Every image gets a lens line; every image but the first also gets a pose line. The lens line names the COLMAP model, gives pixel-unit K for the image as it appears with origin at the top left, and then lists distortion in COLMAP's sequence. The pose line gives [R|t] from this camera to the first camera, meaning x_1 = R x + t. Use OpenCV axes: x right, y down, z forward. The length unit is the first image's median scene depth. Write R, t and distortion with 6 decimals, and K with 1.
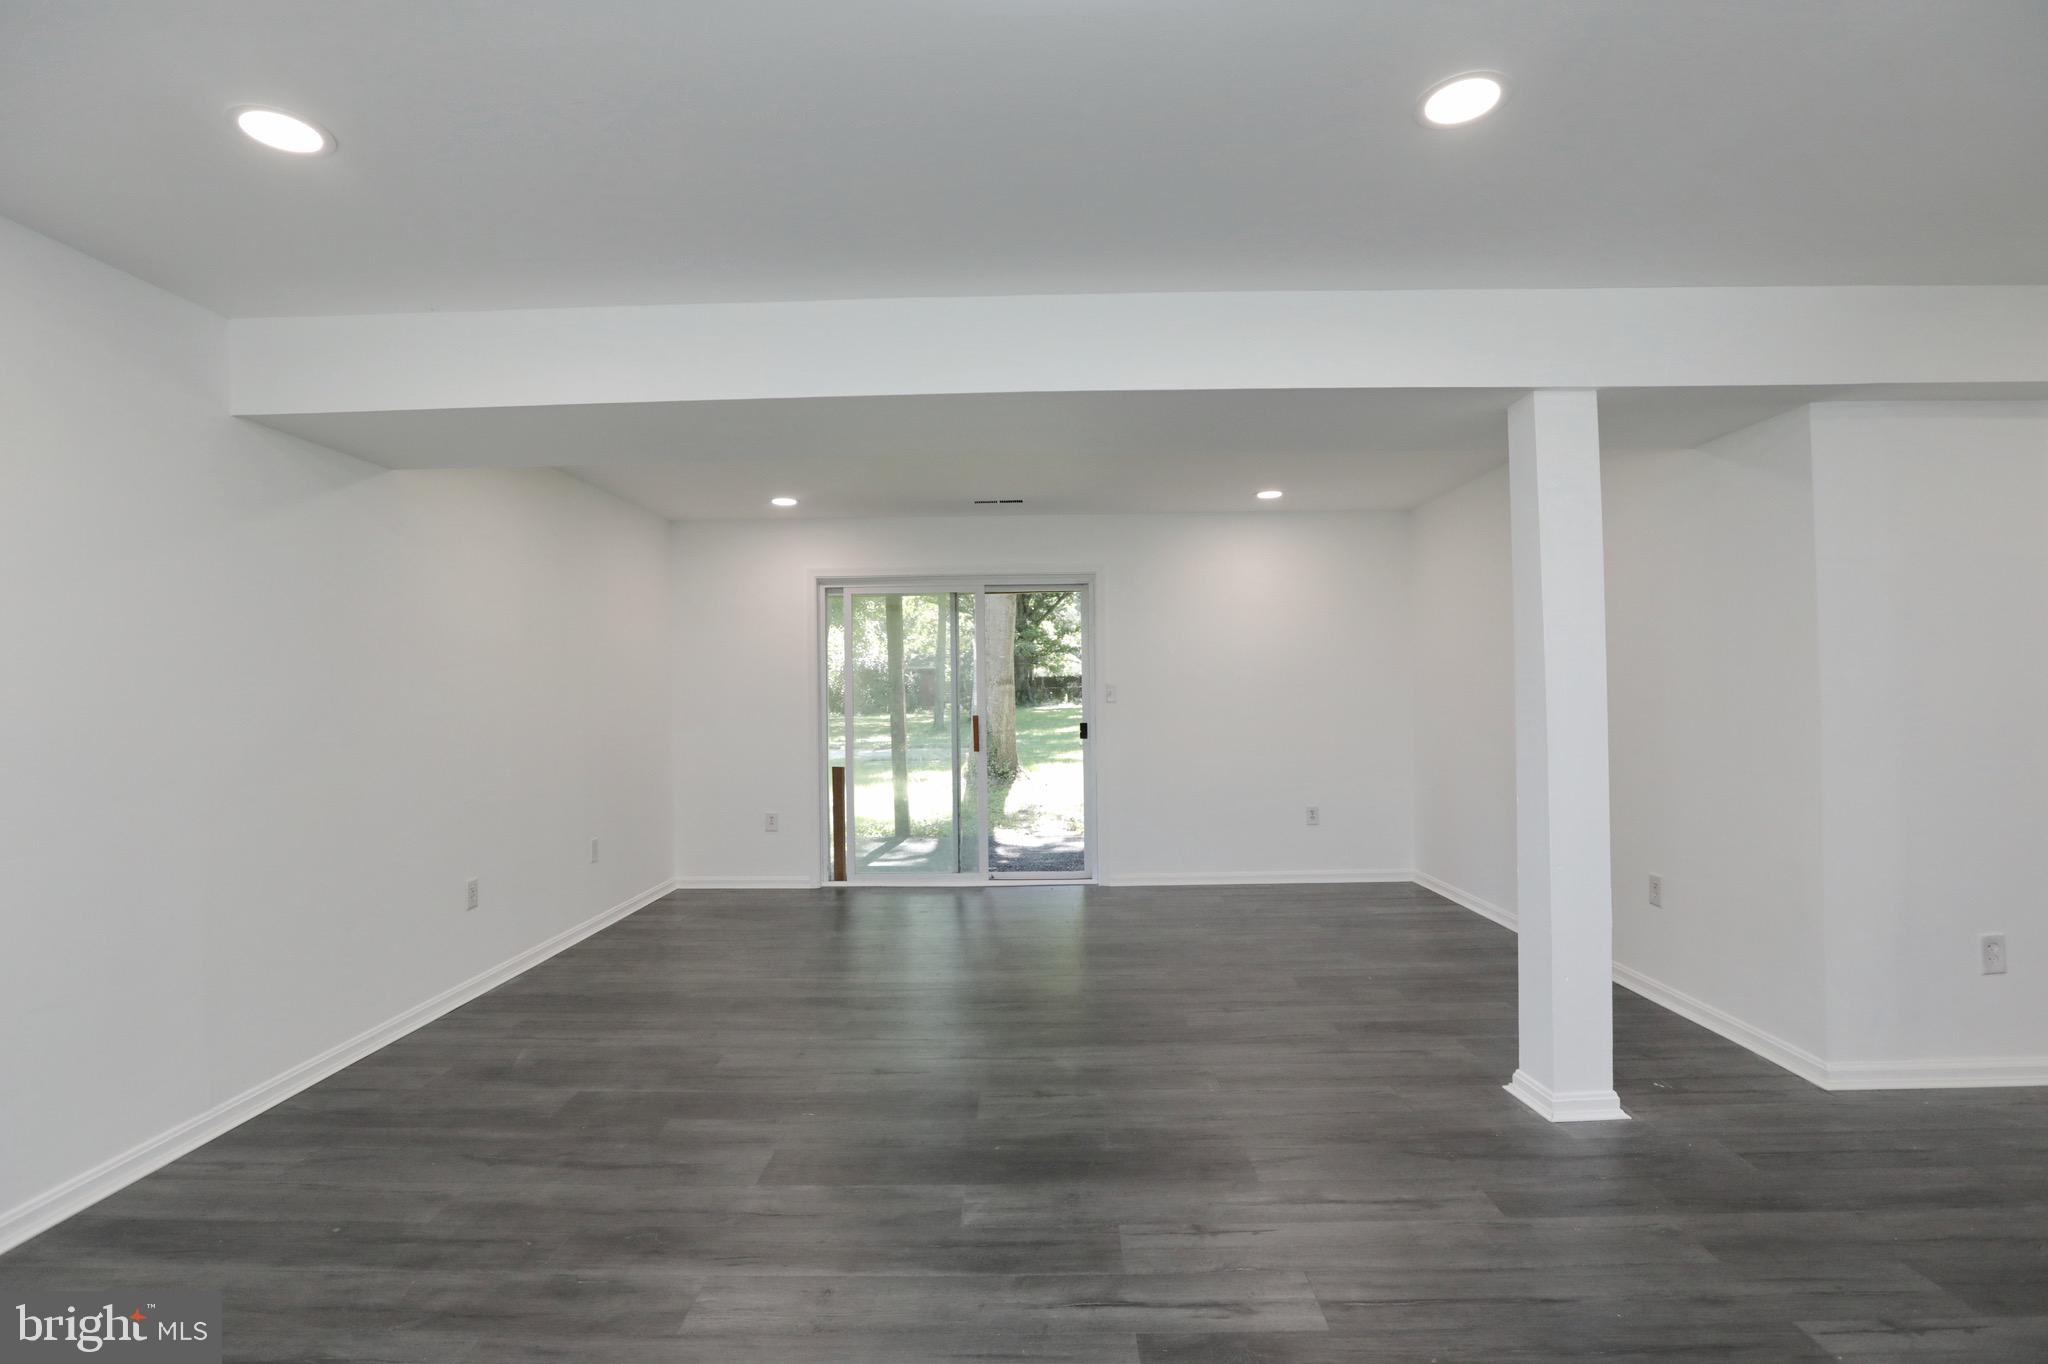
lens RADIAL K [[940.8, 0, 1024.0], [0, 940.8, 682.0], [0, 0, 1]] dist [-0.041120, 0.015579]
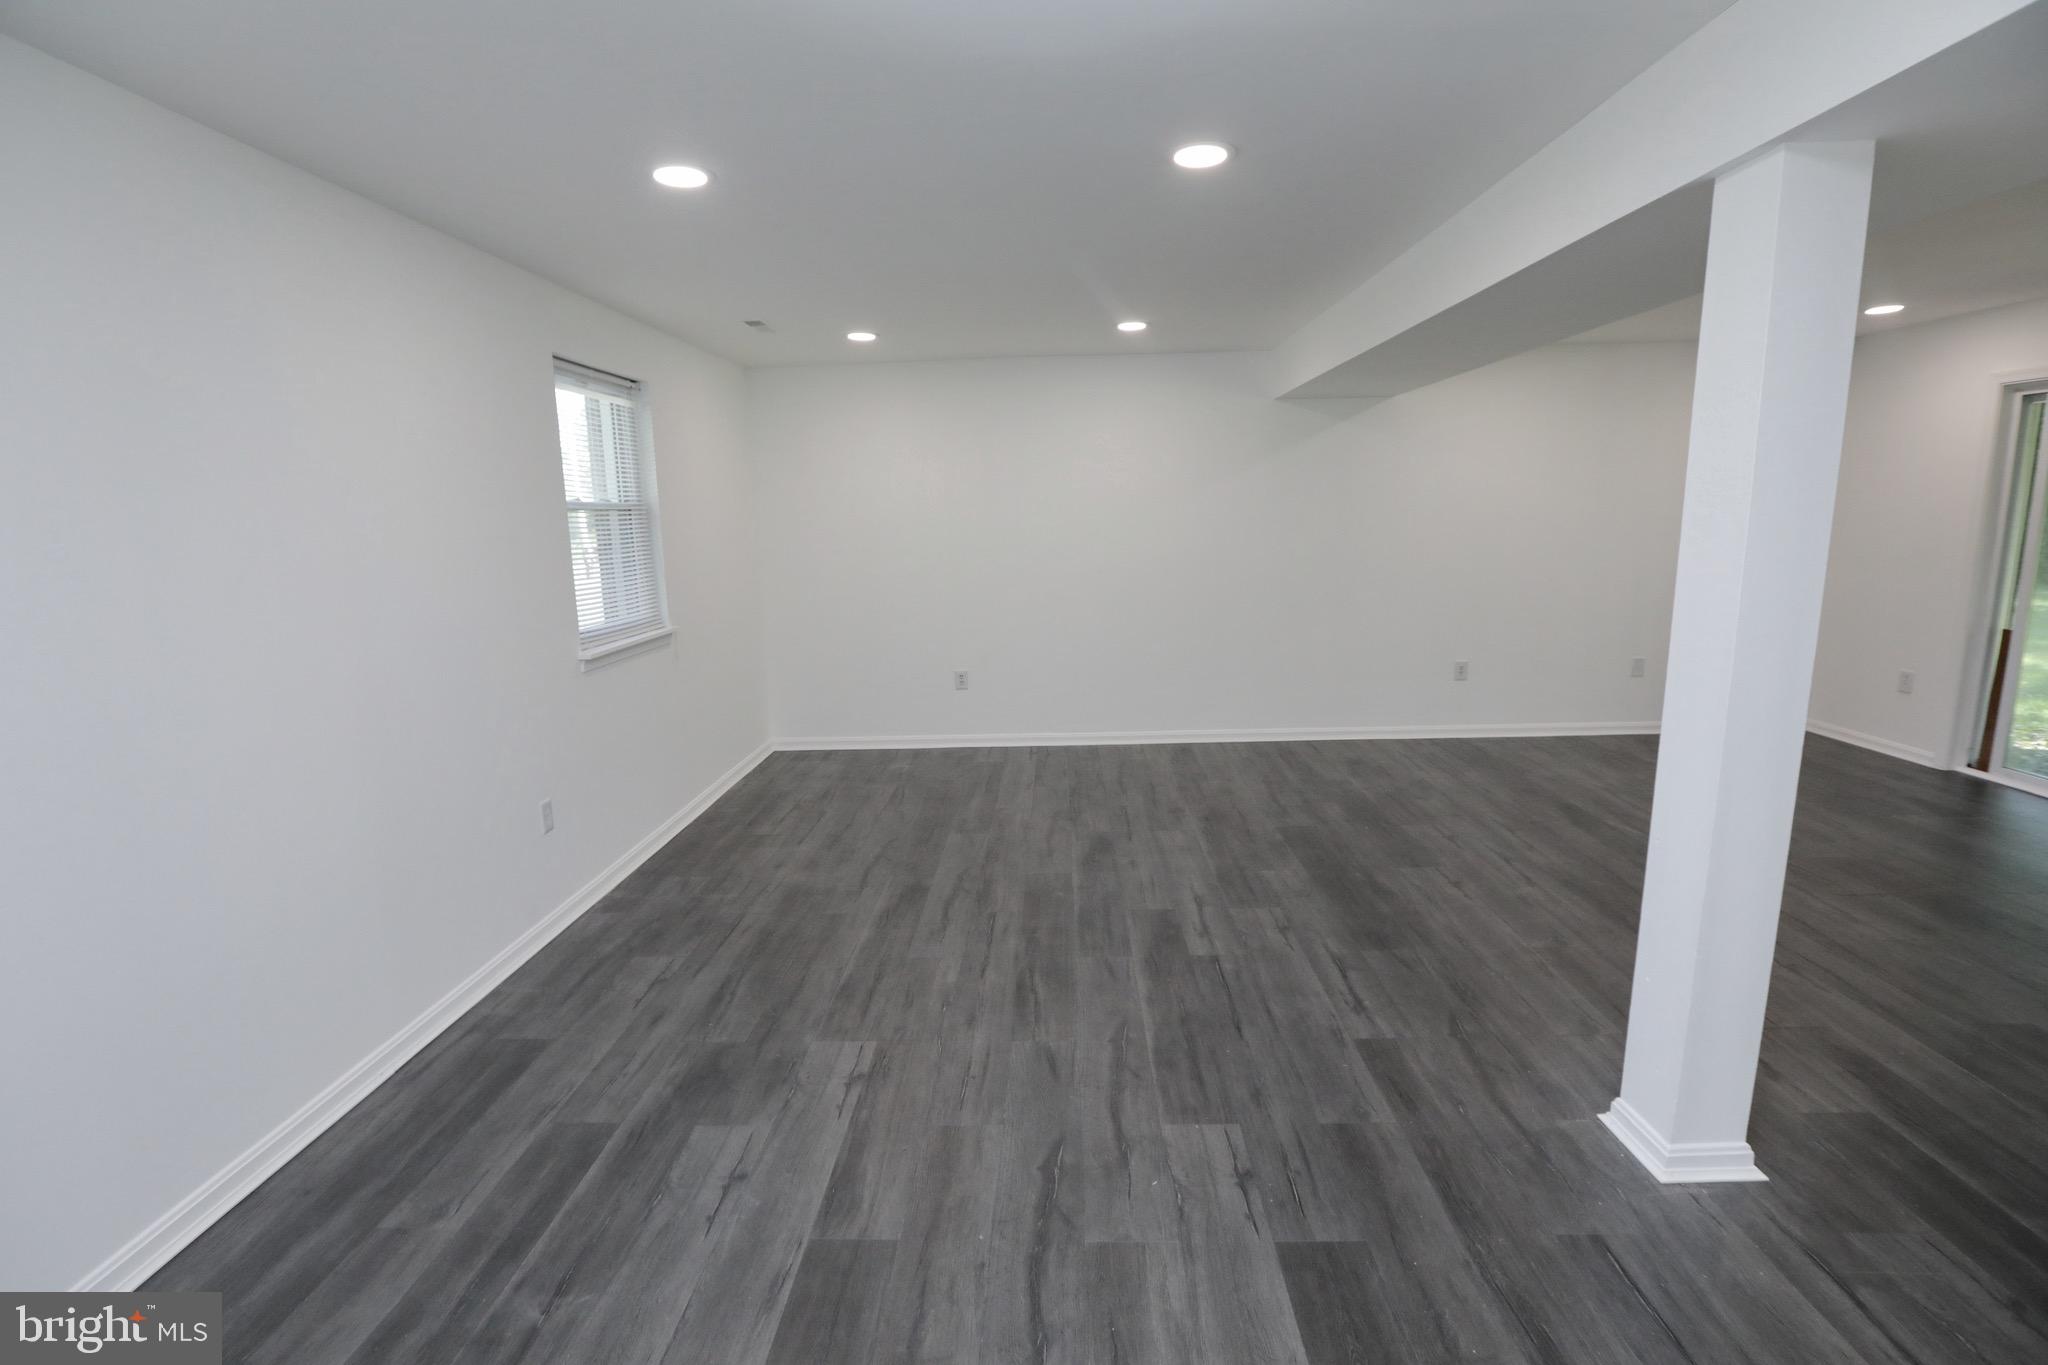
lens RADIAL K [[940.8, 0, 1024.0], [0, 940.8, 682.5], [0, 0, 1]] dist [-0.041120, 0.015579]
pose [[-0.020616, 0.184080, -0.982695, 1.441507], [0.038791, 0.982311, 0.183194, -0.082315], [0.999035, -0.034343, -0.027392, 0.571139]]
